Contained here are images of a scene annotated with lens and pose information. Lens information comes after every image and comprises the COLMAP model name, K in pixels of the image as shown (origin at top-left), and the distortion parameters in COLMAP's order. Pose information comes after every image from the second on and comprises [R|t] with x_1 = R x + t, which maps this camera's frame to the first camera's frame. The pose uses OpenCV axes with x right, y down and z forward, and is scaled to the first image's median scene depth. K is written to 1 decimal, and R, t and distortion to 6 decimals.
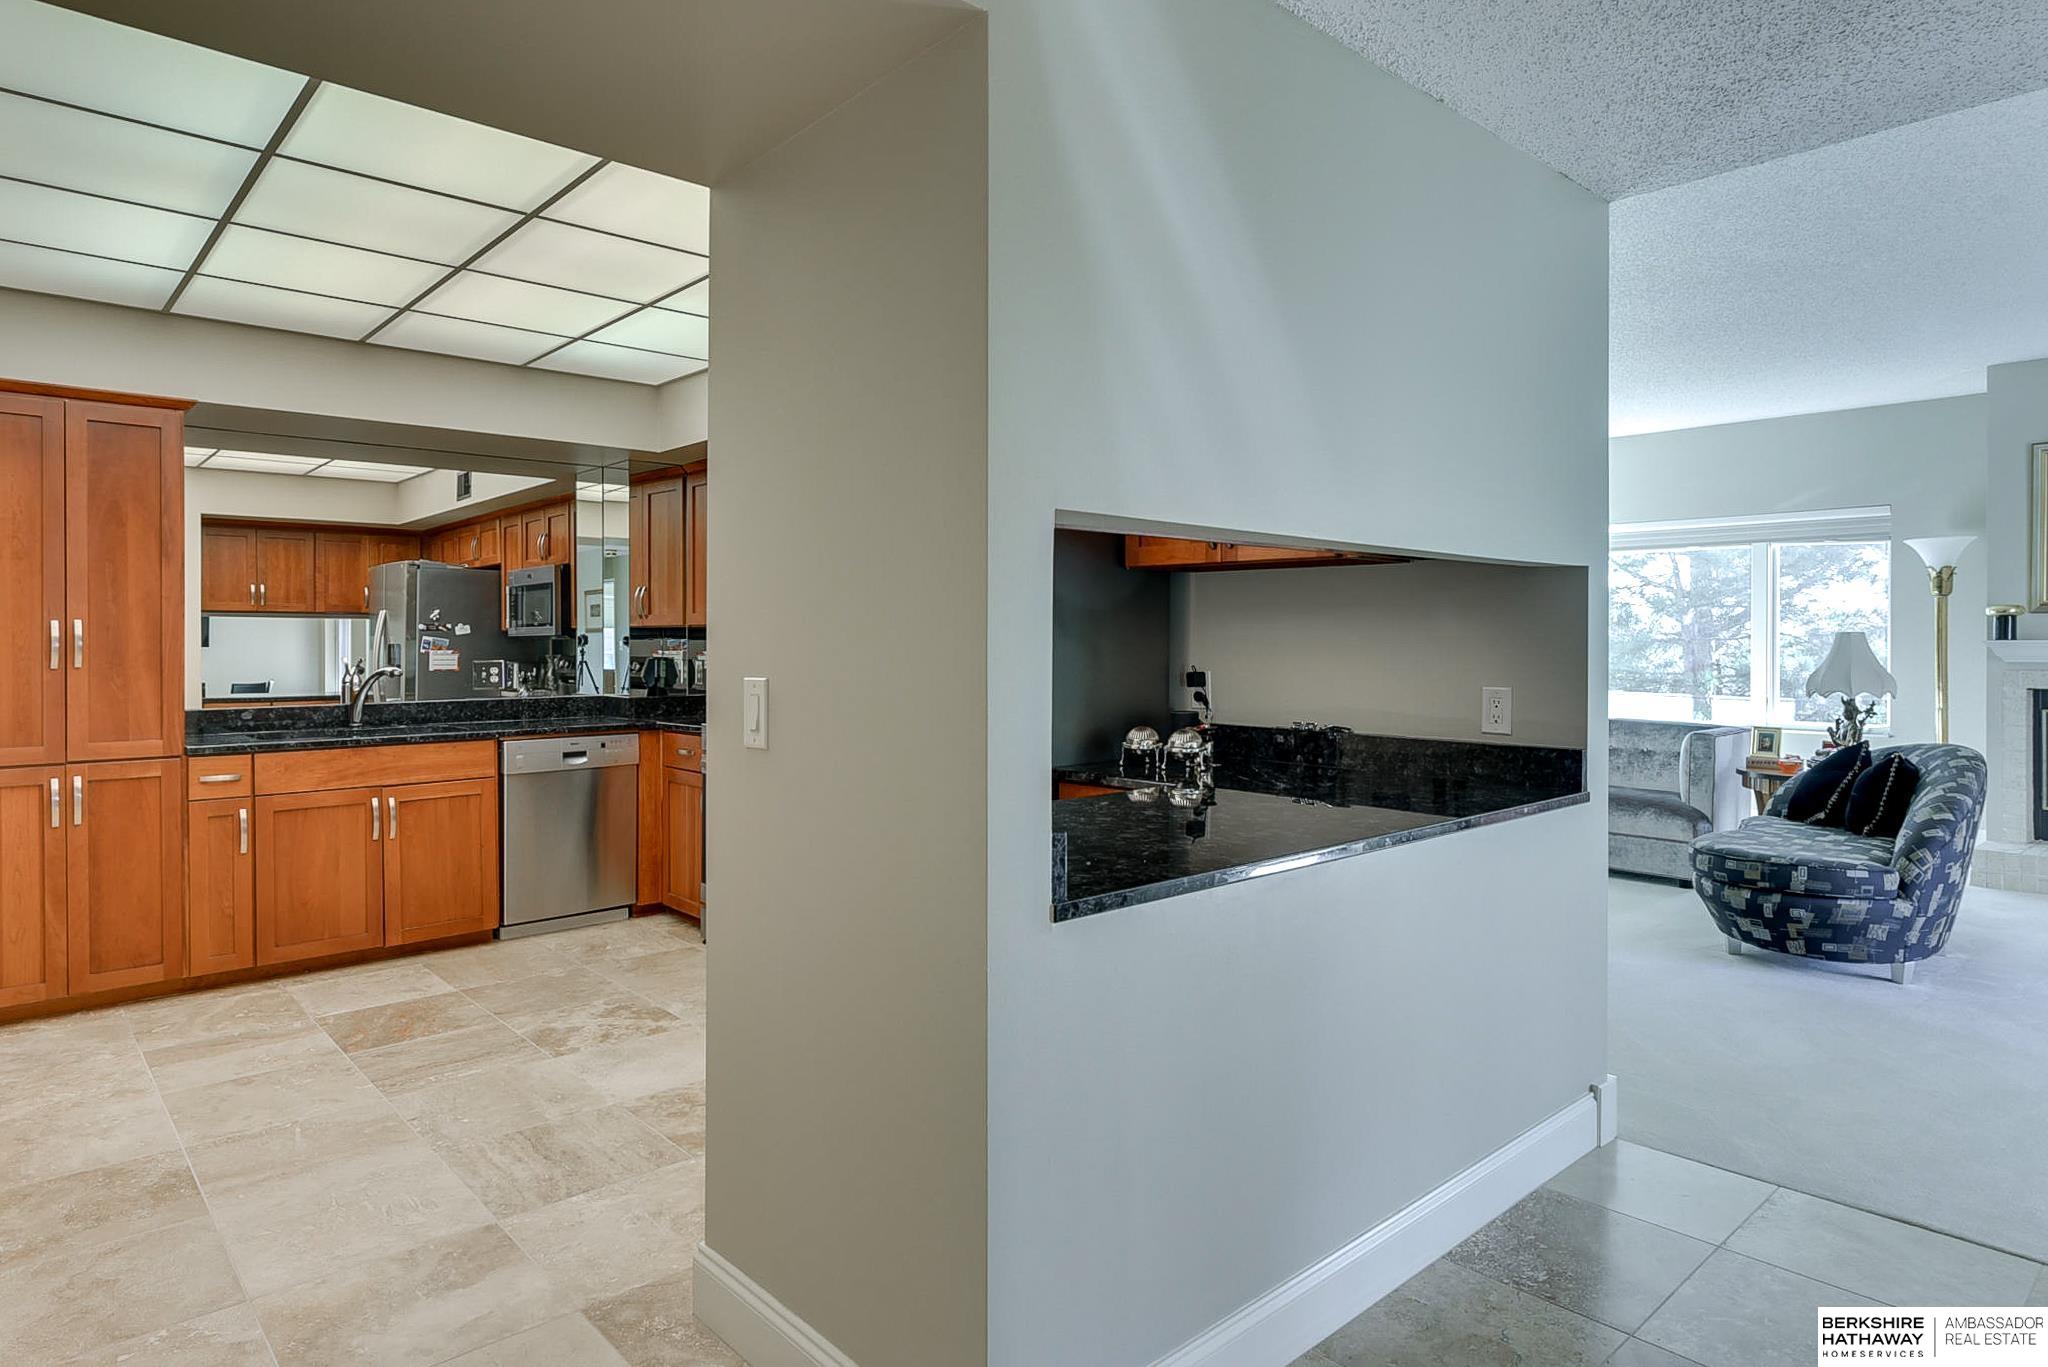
lens RADIAL K [[1180.6, 0, 1019.1], [0, 1180.6, 649.5], [0, 0, 1]] dist [0.004083, 0.000238]
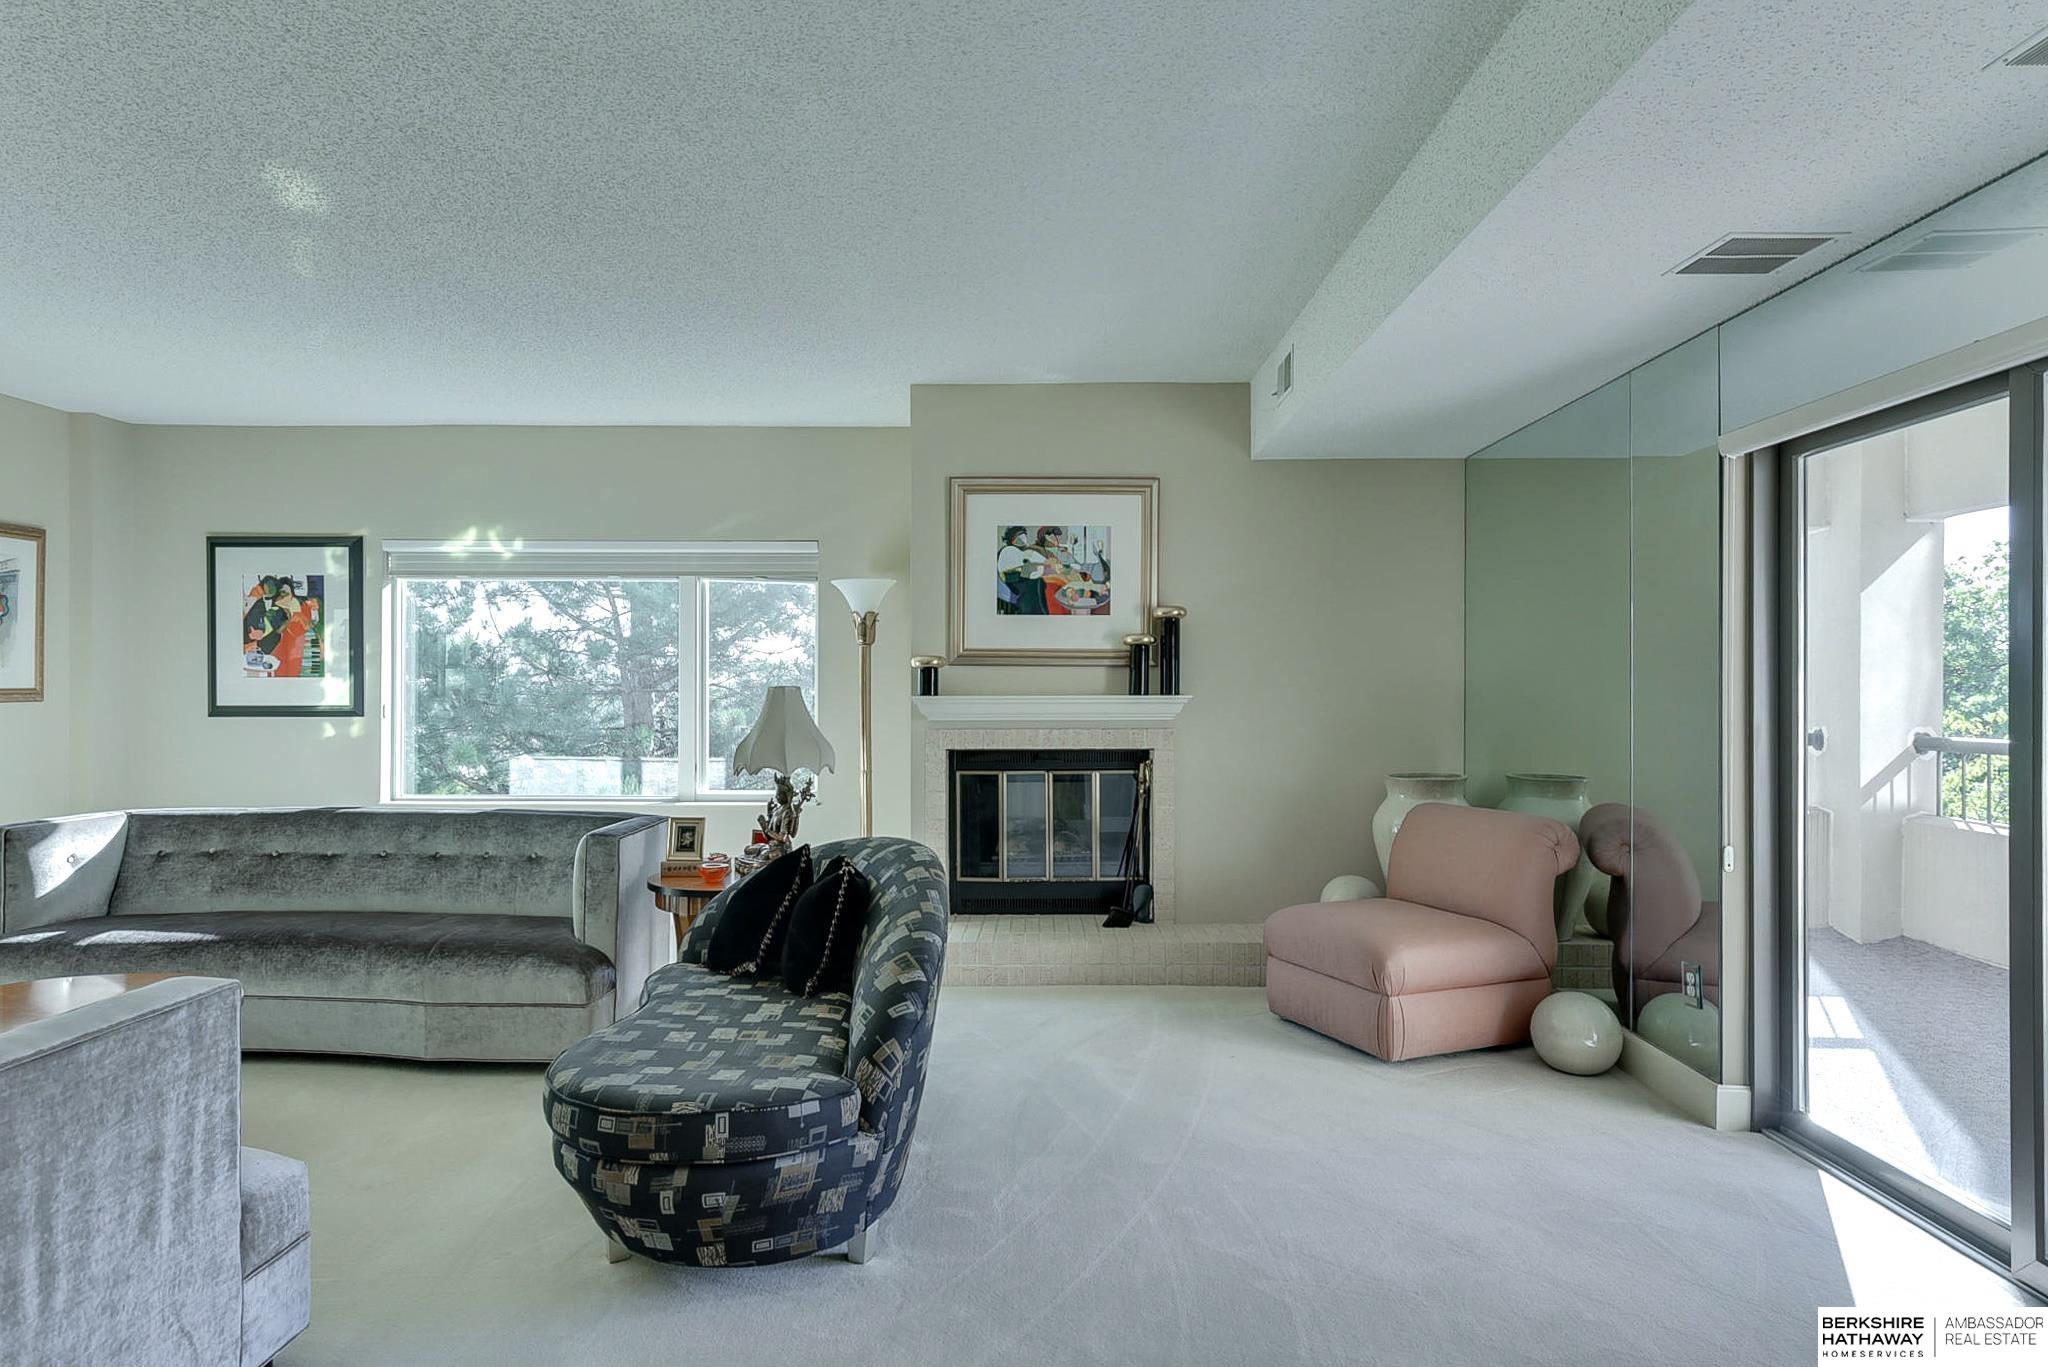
lens RADIAL K [[1137.9, 0, 1024.0], [0, 1137.9, 683.5], [0, 0, 1]] dist [0.007218, -0.001869]
pose [[0.674585, 0.005471, 0.738177, 0.302495], [0.003770, 0.999934, -0.010857, -0.008816], [-0.738188, 0.010107, 0.674520, 0.445057]]
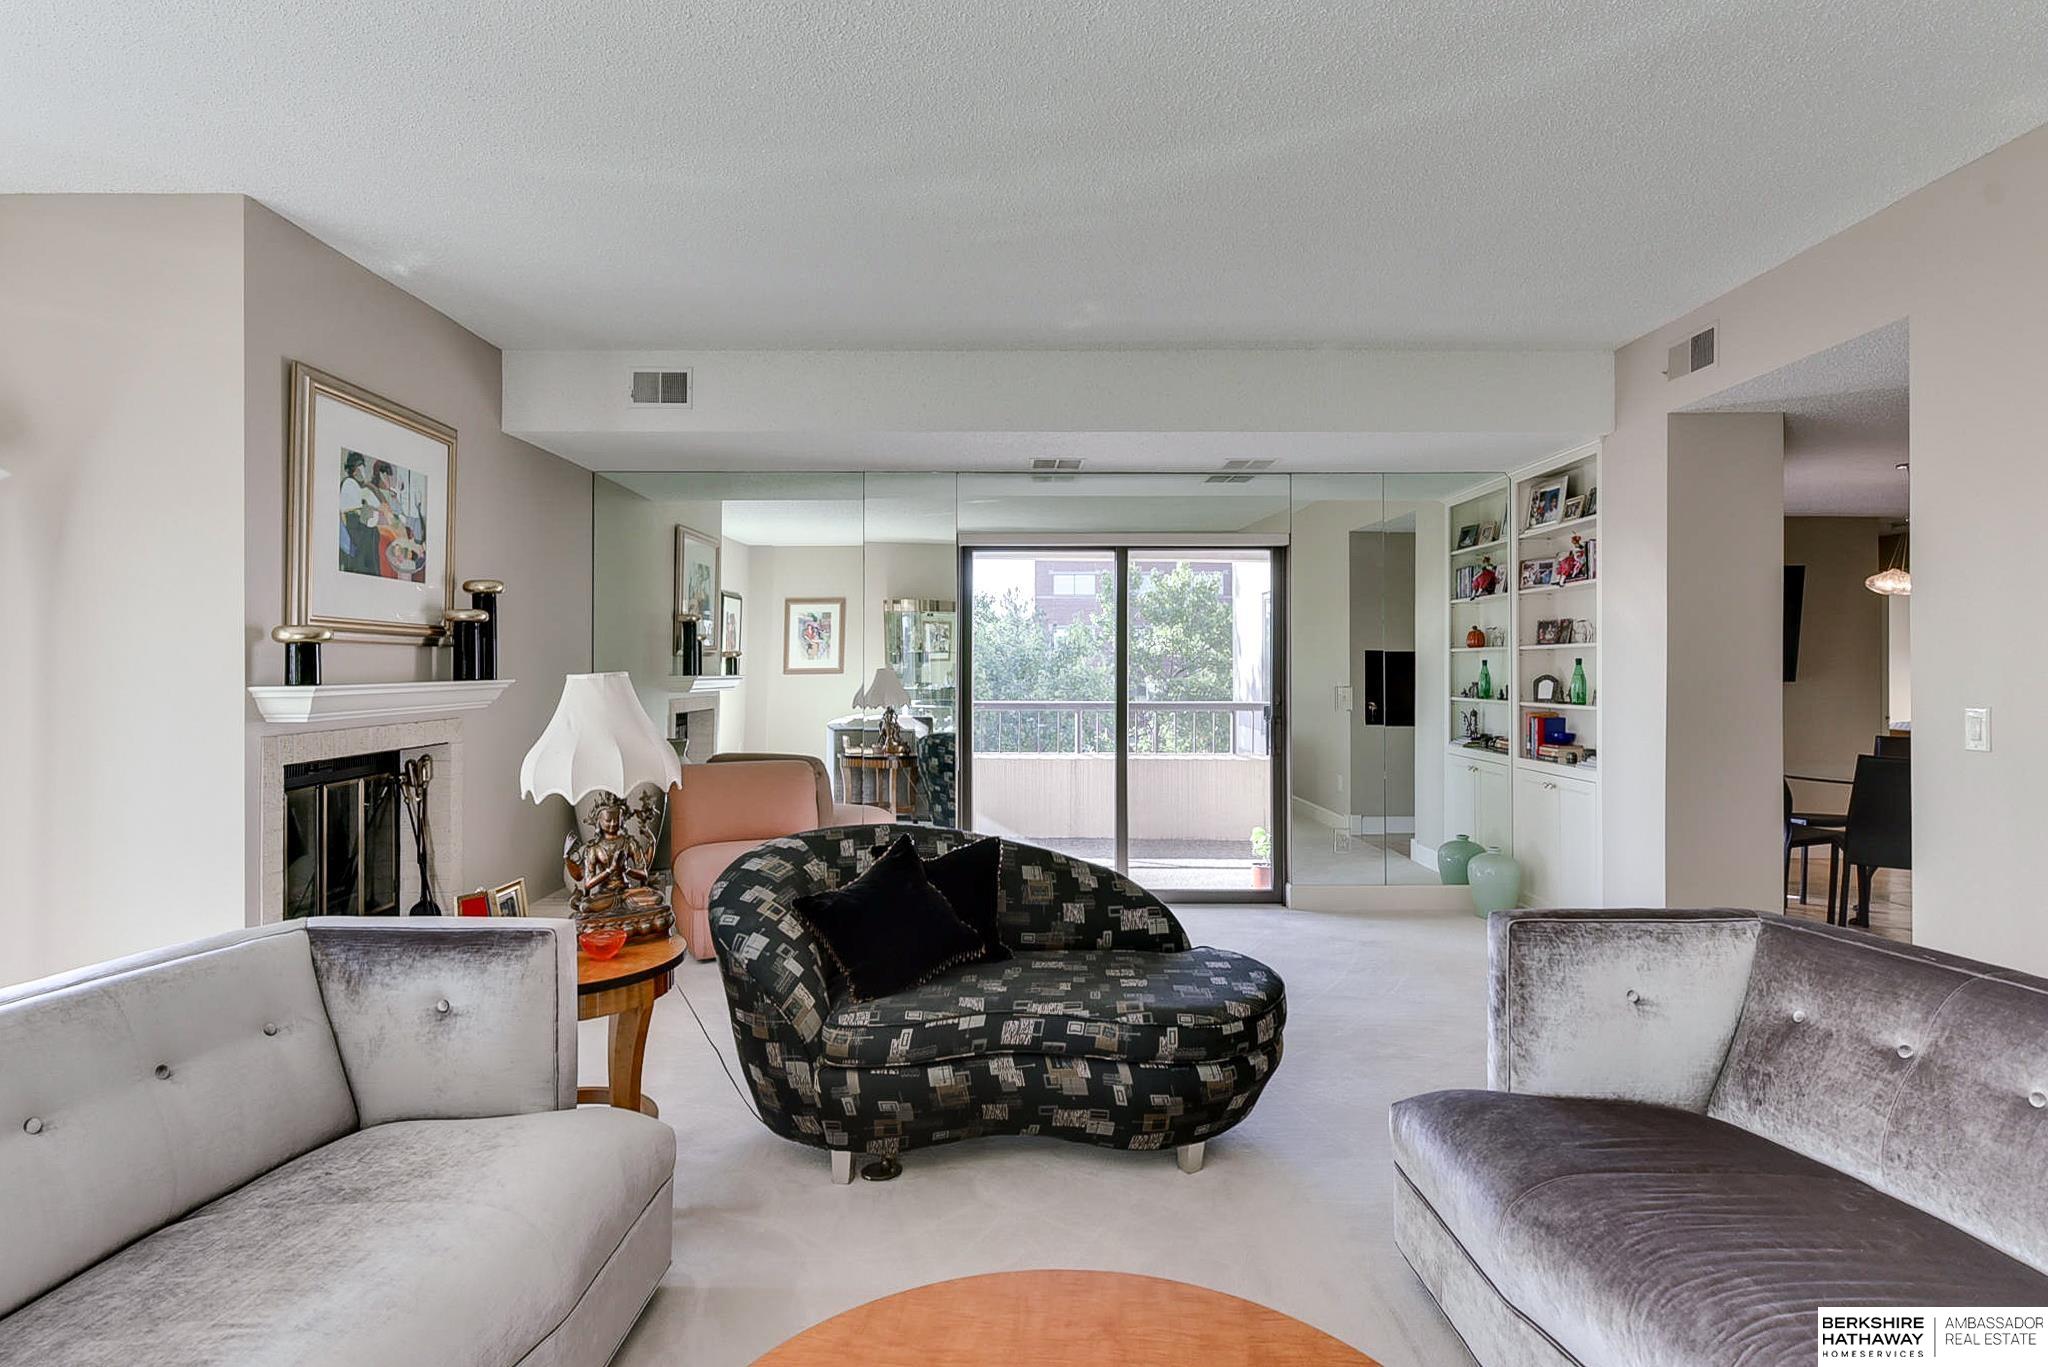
lens RADIAL K [[1079.7, 0, 1012.9], [0, 1079.7, 655.3], [0, 0, 1]] dist [0.001152, -0.002104]
pose [[-0.742162, 0.008475, 0.670167, 0.251996], [0.006446, 0.999964, -0.005507, -0.020517], [-0.670190, 0.000233, -0.742190, 1.372436]]
